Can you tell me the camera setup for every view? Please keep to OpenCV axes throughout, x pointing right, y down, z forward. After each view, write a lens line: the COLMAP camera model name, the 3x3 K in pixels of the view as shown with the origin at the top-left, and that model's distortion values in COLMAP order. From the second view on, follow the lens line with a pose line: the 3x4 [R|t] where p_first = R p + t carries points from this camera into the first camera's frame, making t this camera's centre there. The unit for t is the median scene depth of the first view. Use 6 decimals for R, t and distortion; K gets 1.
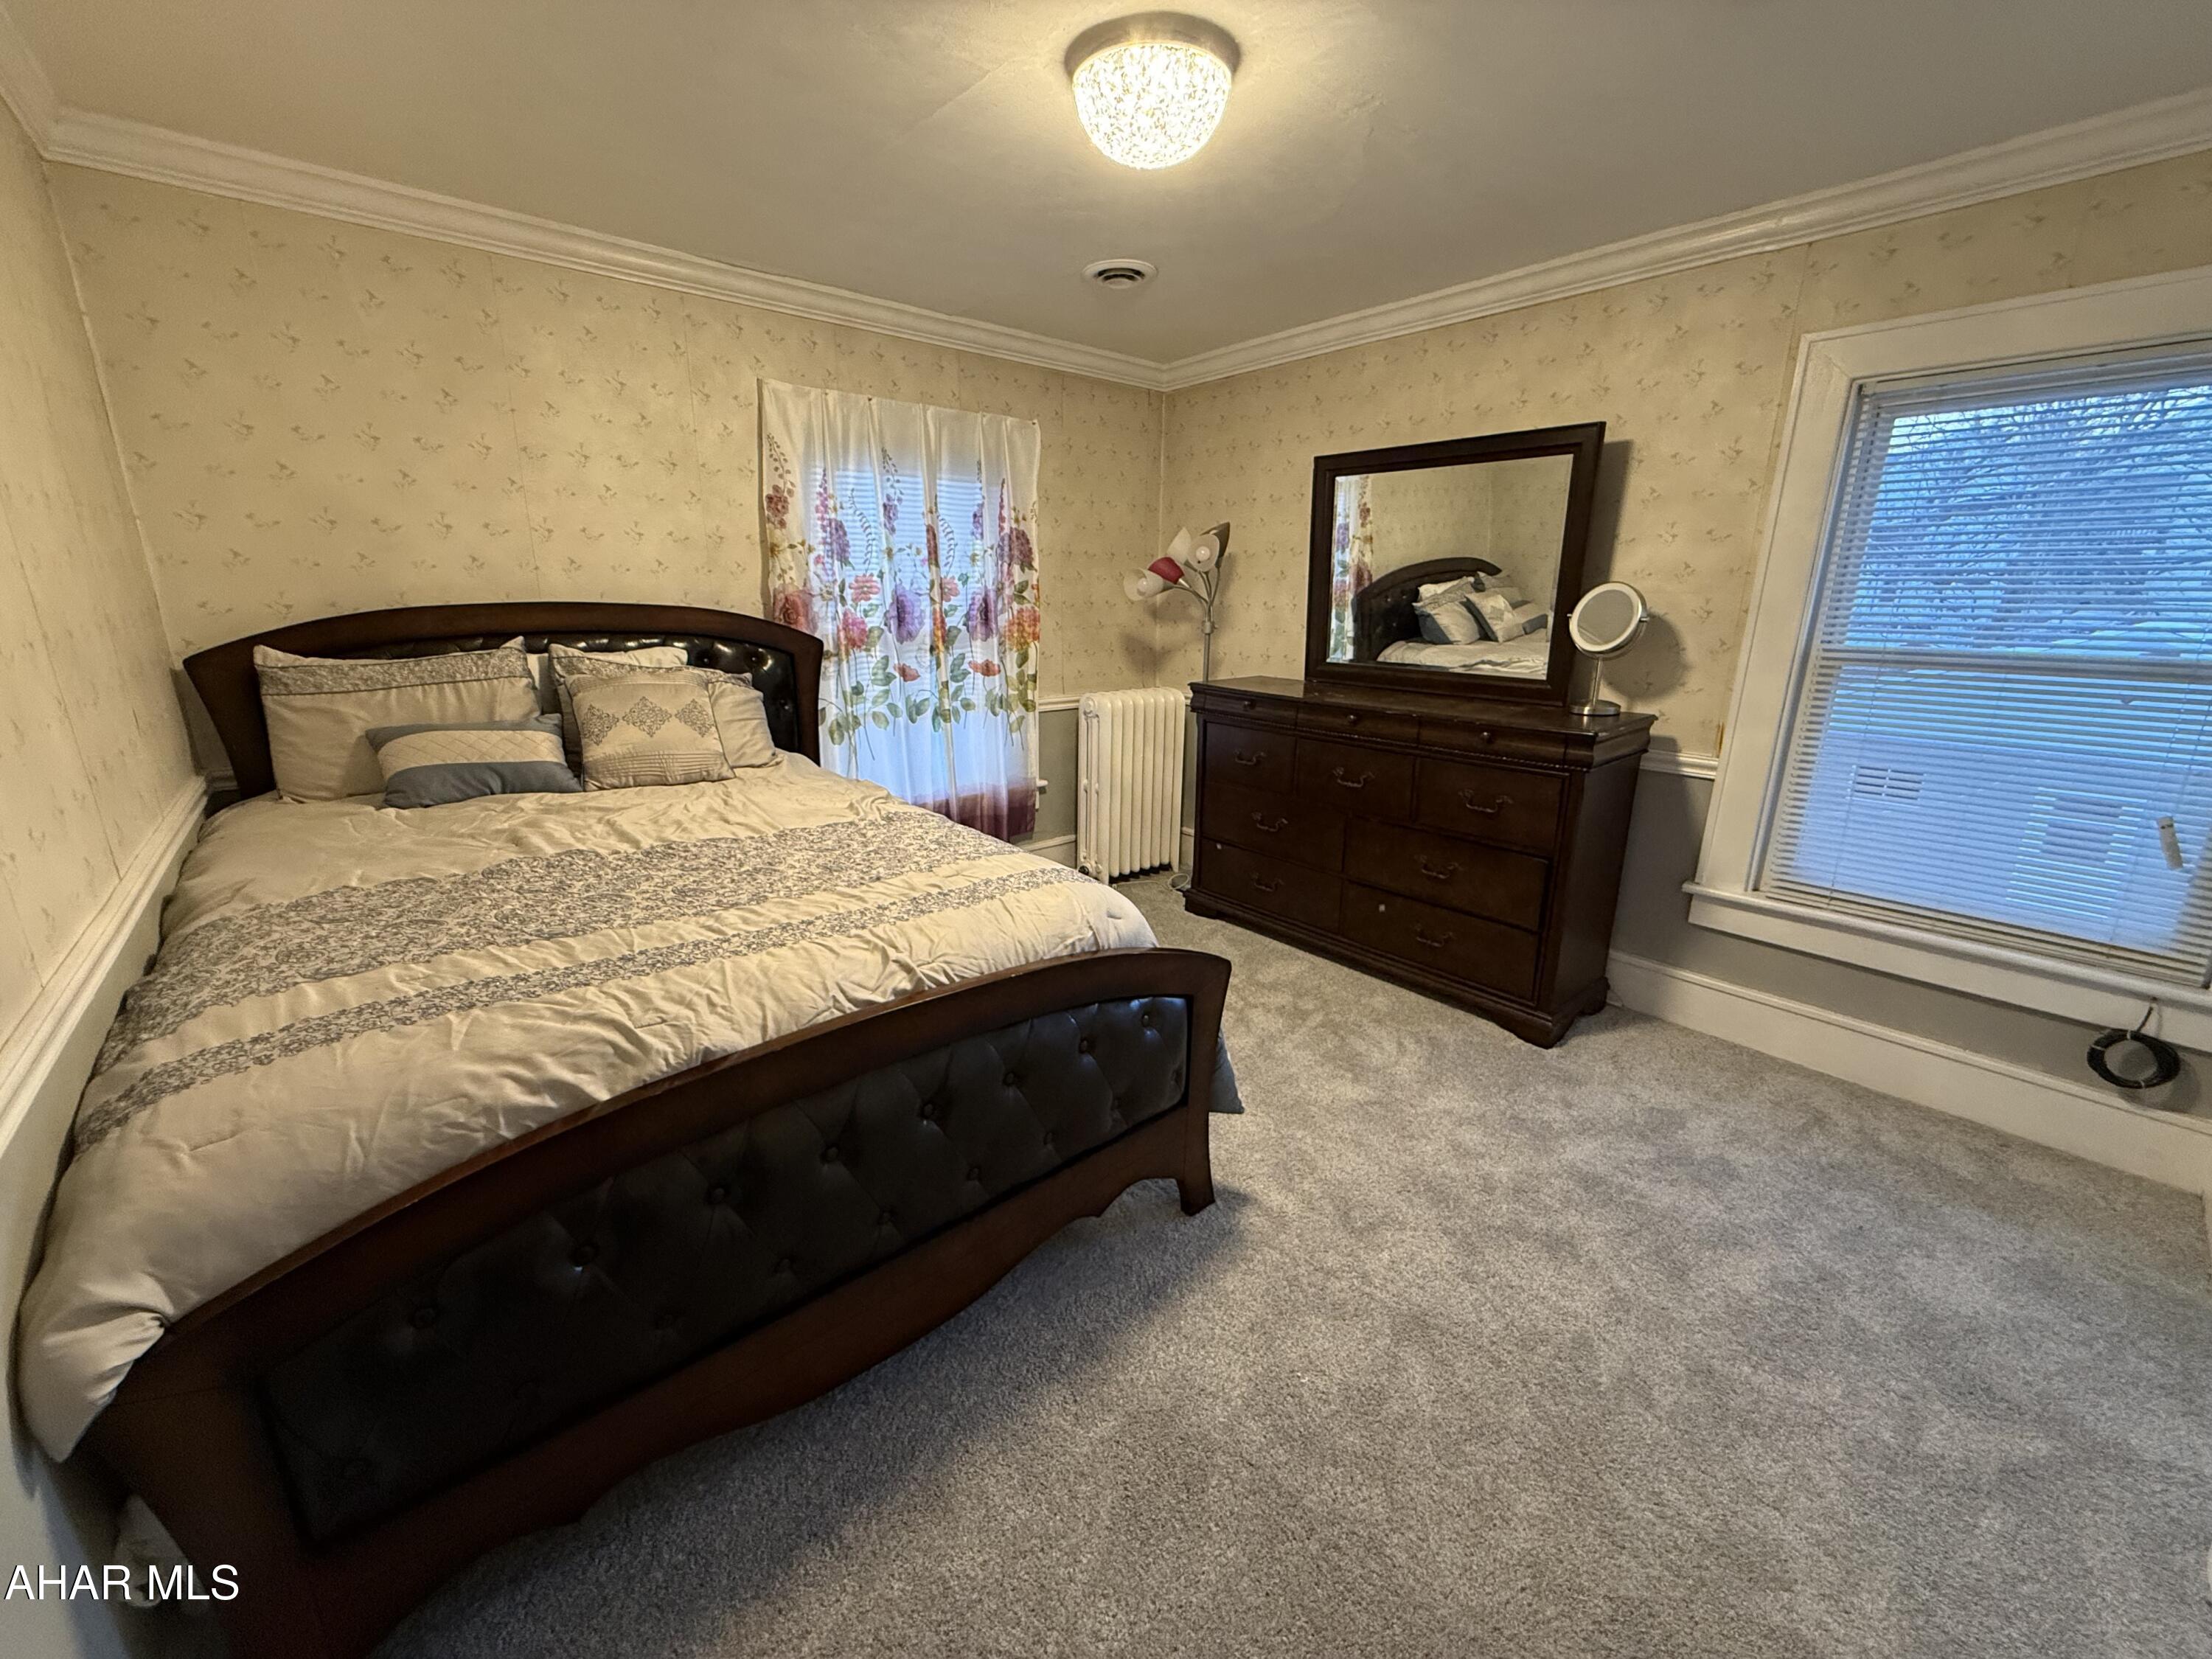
lens RADIAL K [[872.8, 0, 1100.0], [0, 872.8, 832.8], [0, 0, 1]] dist [-0.001100, 0.000032]
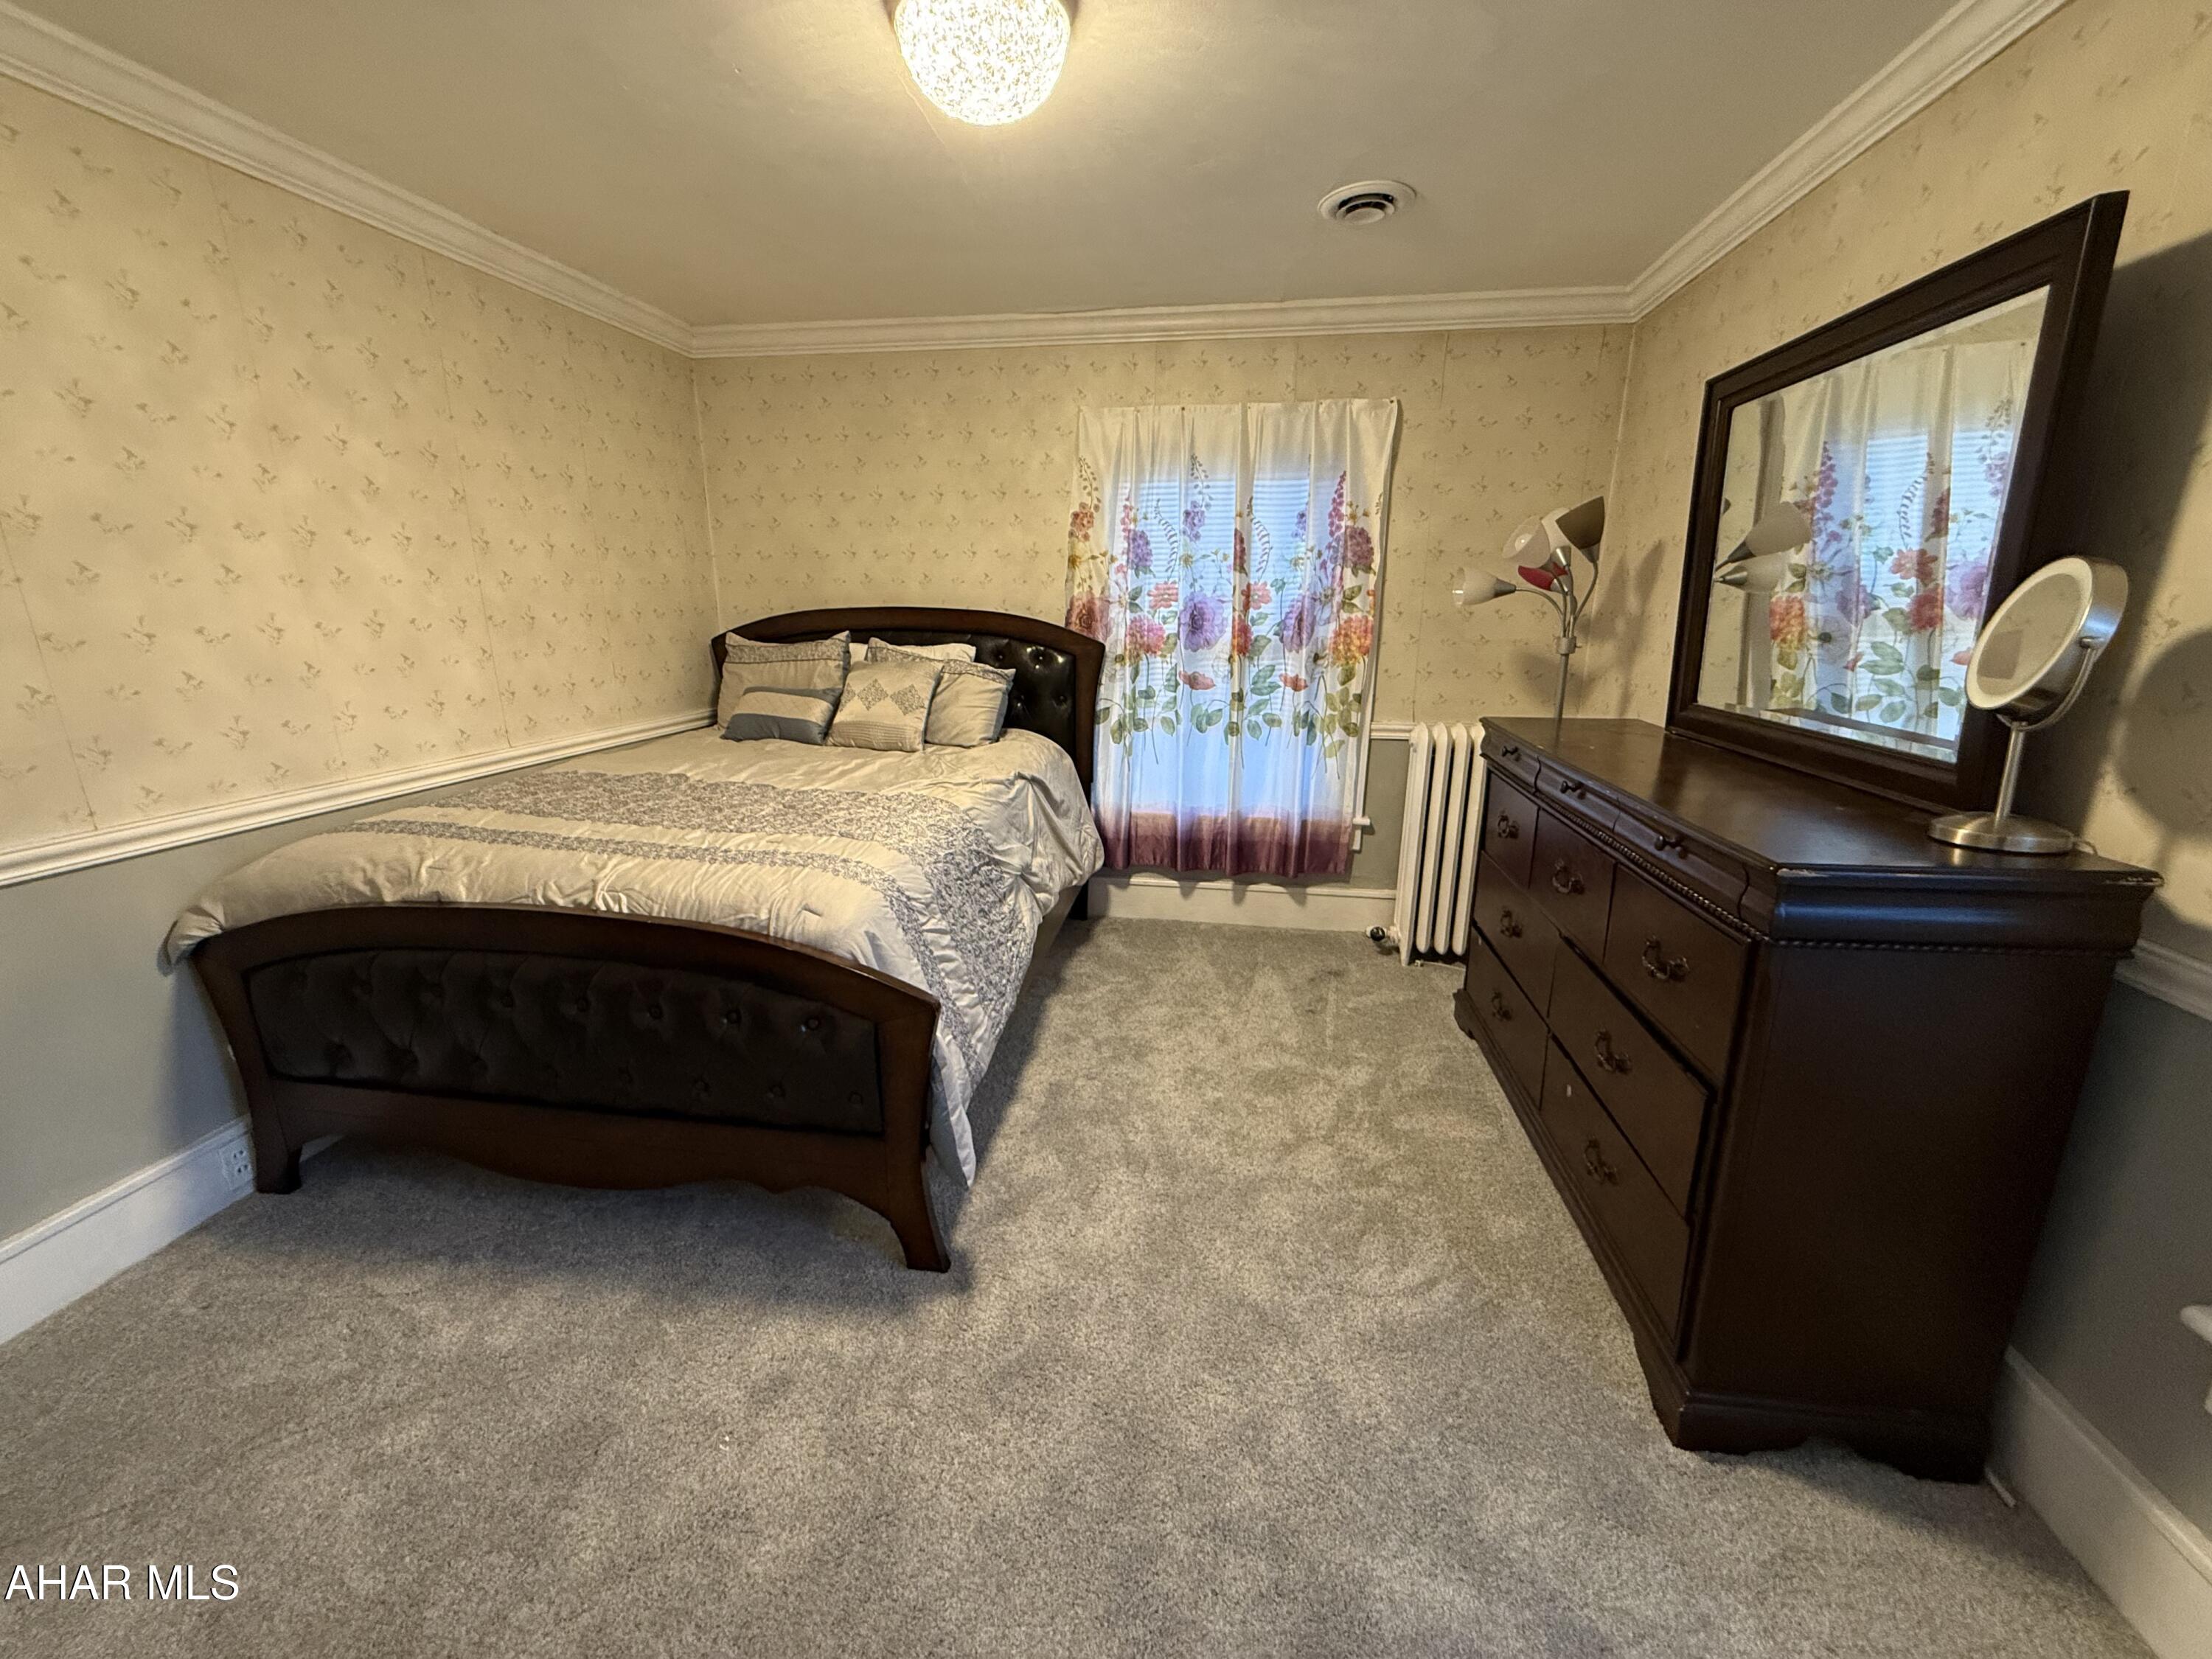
lens RADIAL K [[885.6, 0, 1106.0], [0, 885.6, 829.5], [0, 0, 1]] dist [0.001322, 0.000113]
pose [[0.654973, 0.182581, -0.733263, 0.486354], [-0.200930, 0.977518, 0.063923, -0.064775], [0.728448, 0.105467, 0.676934, 0.275249]]
